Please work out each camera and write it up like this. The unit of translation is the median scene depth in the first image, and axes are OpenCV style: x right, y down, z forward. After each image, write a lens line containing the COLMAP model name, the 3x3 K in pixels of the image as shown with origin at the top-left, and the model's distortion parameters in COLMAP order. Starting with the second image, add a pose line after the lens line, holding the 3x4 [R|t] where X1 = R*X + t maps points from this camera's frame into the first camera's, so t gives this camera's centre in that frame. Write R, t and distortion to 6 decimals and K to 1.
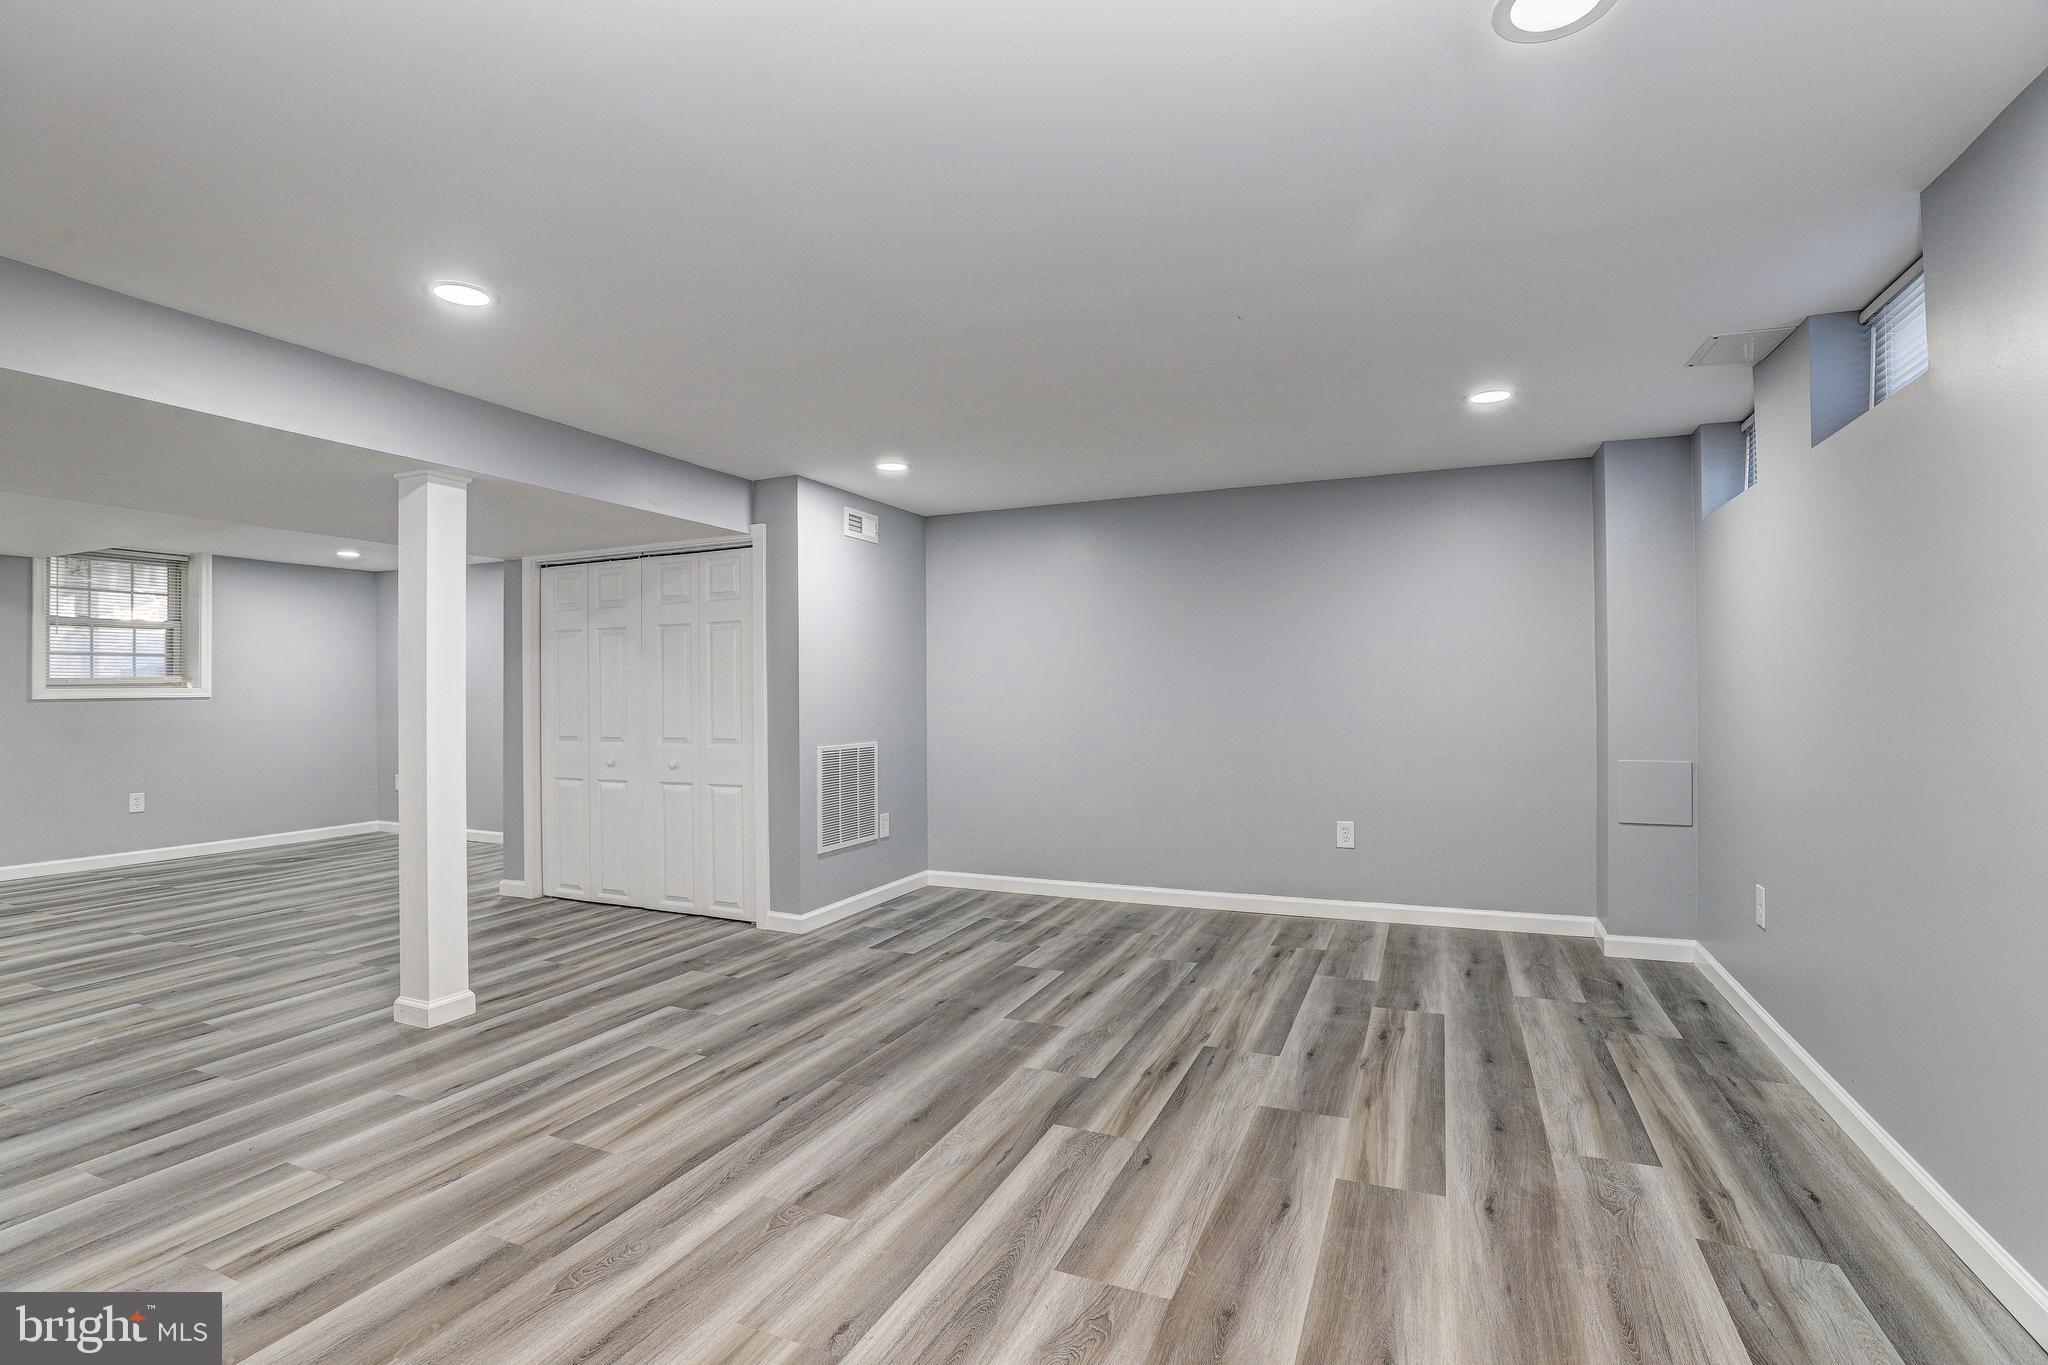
lens RADIAL K [[941.1, 0, 1029.5], [0, 941.1, 675.3], [0, 0, 1]] dist [-0.035228, 0.006906]
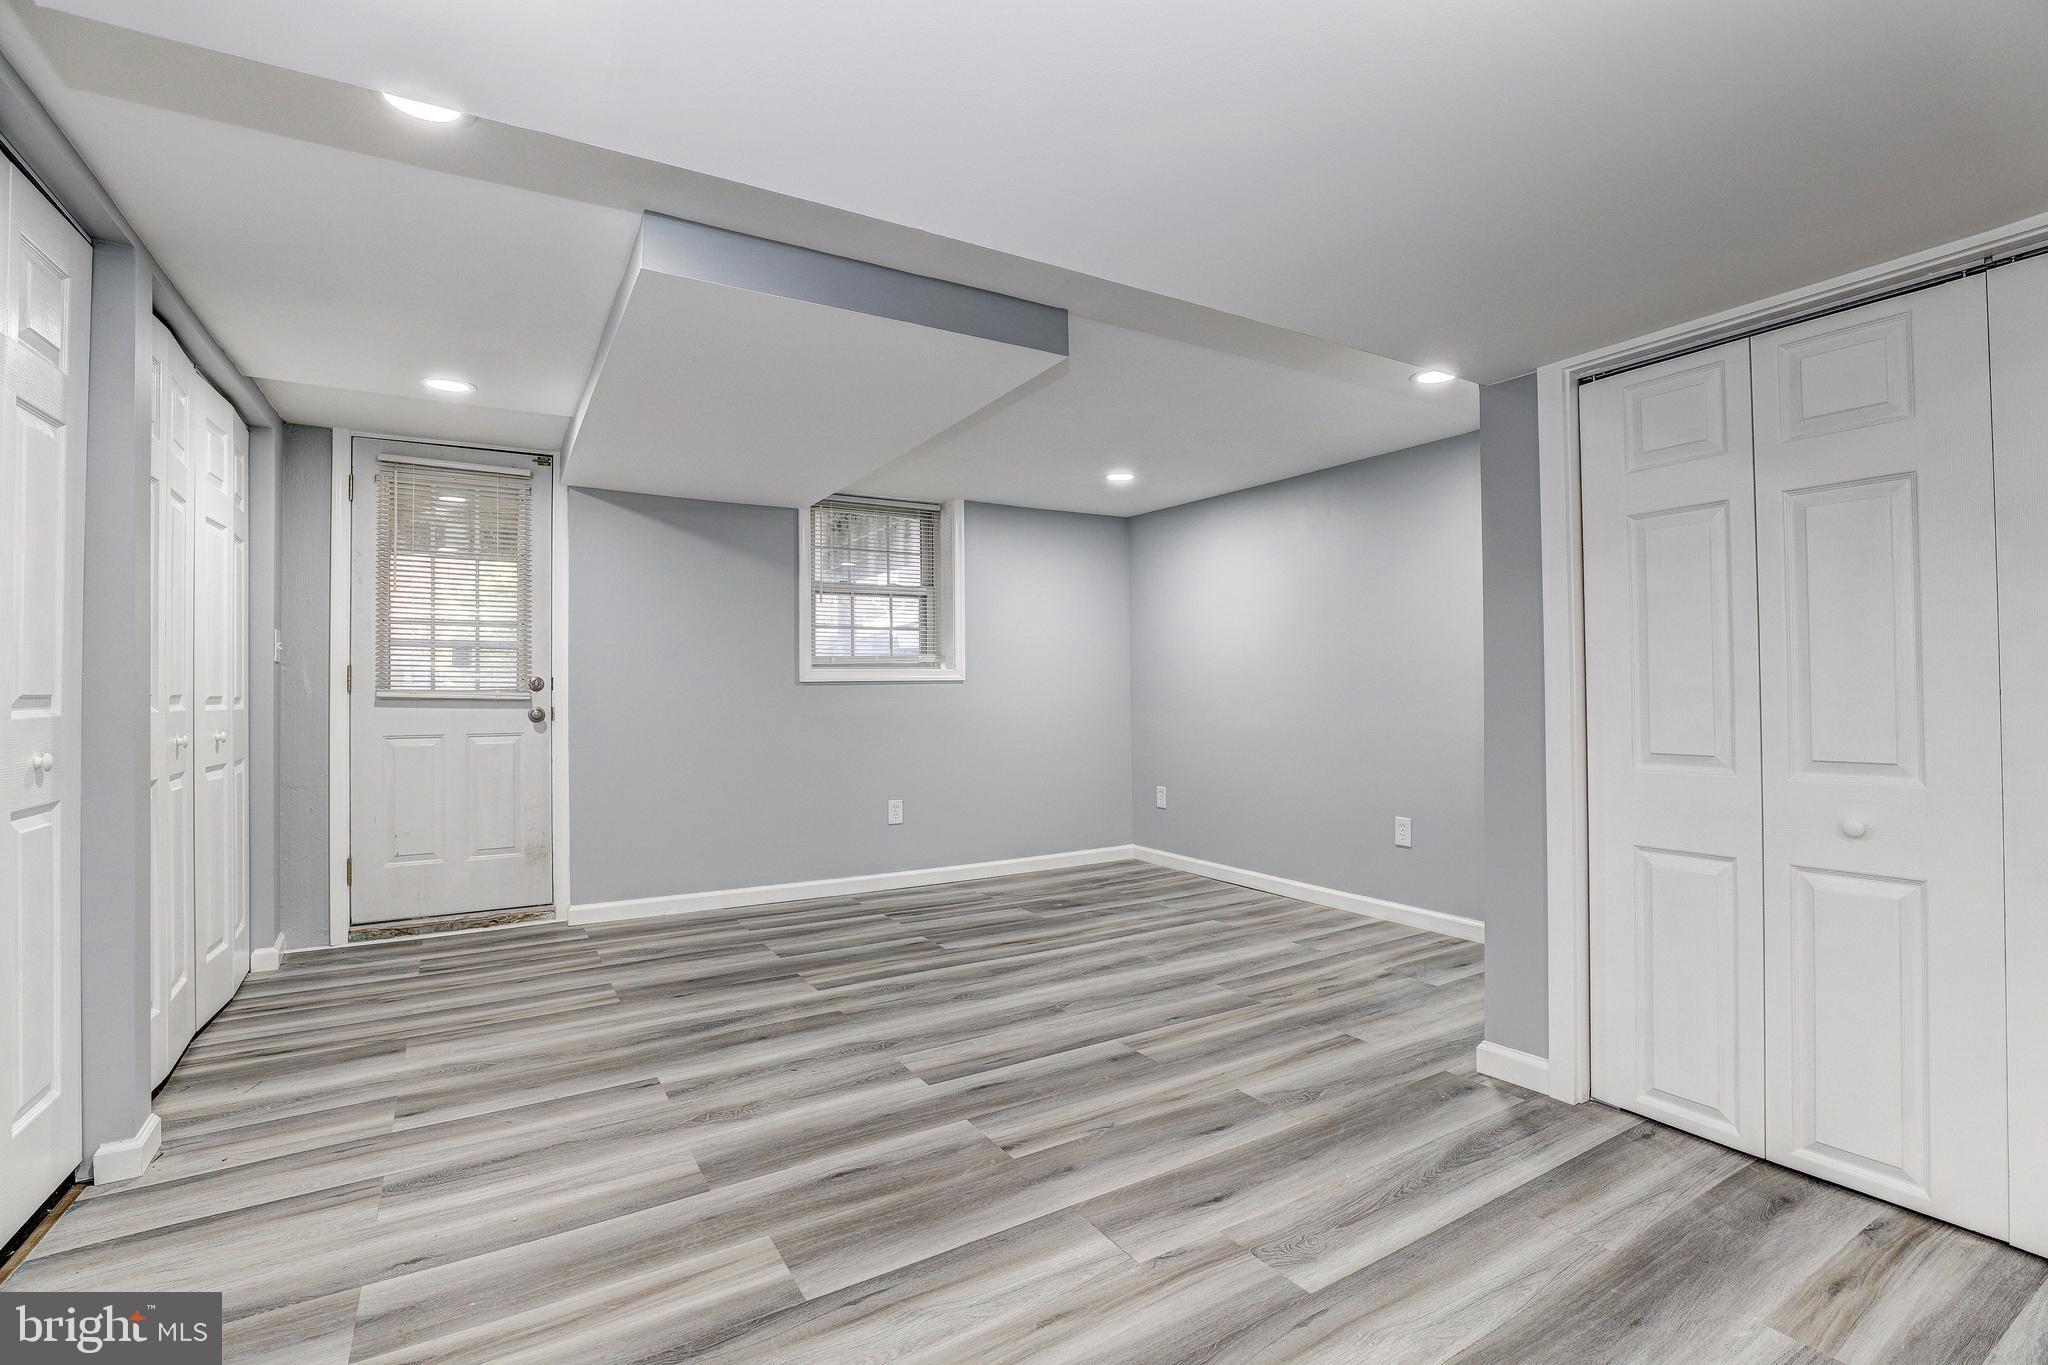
lens RADIAL K [[941.1, 0, 1026.8], [0, 941.1, 679.5], [0, 0, 1]] dist [-0.035228, 0.006906]
pose [[0.817600, -0.005617, -0.575760, -0.684021], [0.009639, 0.999946, 0.003932, 0.036790], [0.575706, -0.008765, 0.817609, 0.661335]]
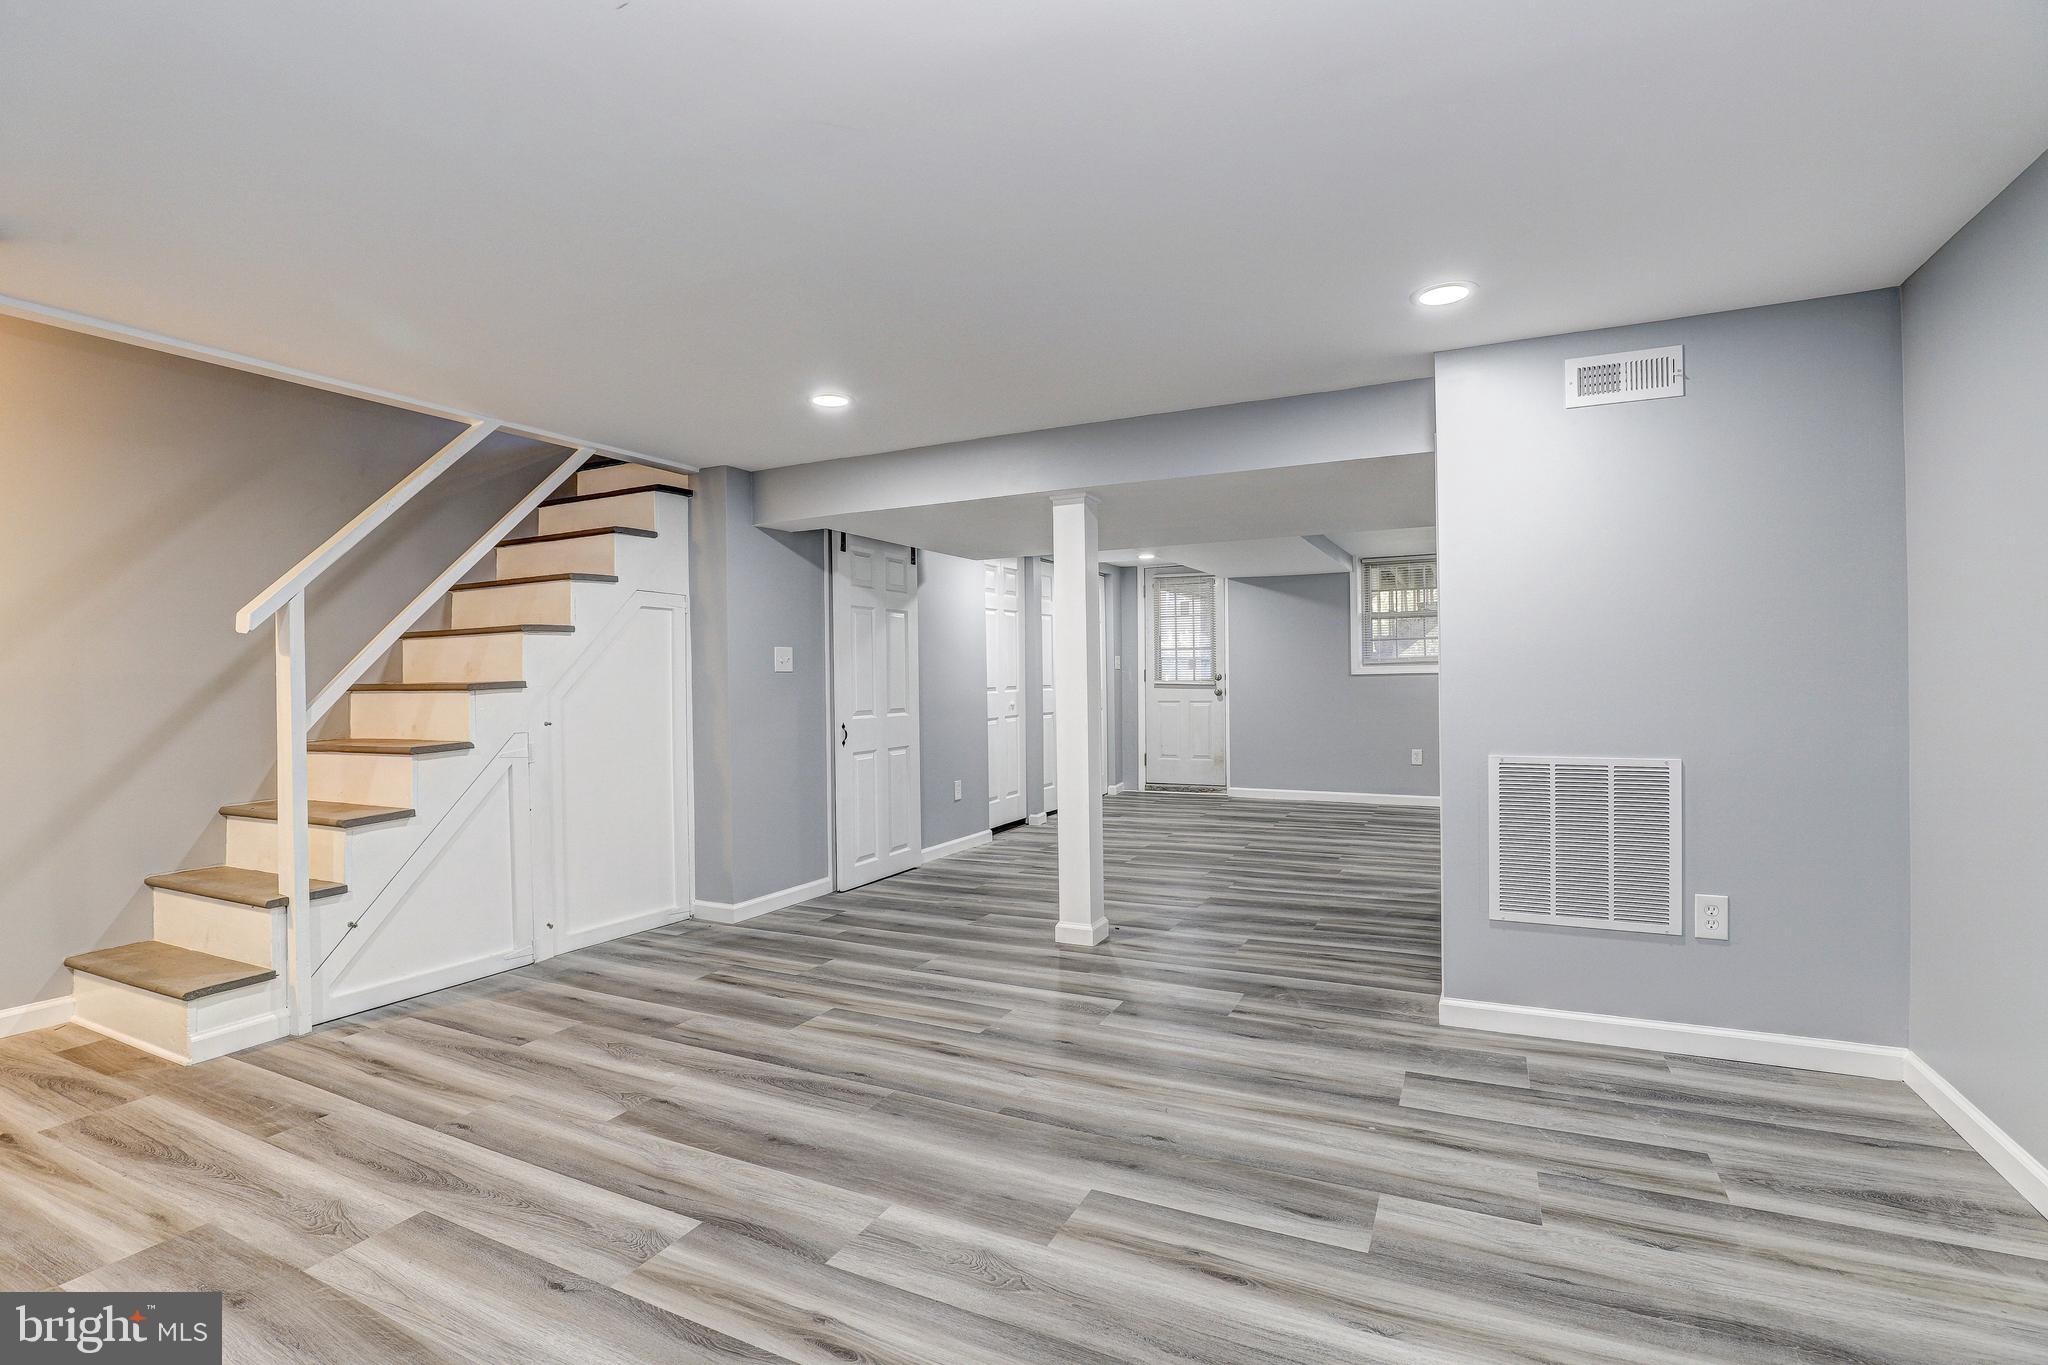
lens RADIAL K [[941.1, 0, 1030.5], [0, 941.1, 675.0], [0, 0, 1]] dist [-0.035228, 0.006906]
pose [[-0.039121, 0.005884, -0.999217, 0.533467], [0.029774, 0.999546, 0.004720, 0.010061], [0.998791, -0.029566, -0.039278, 0.874955]]
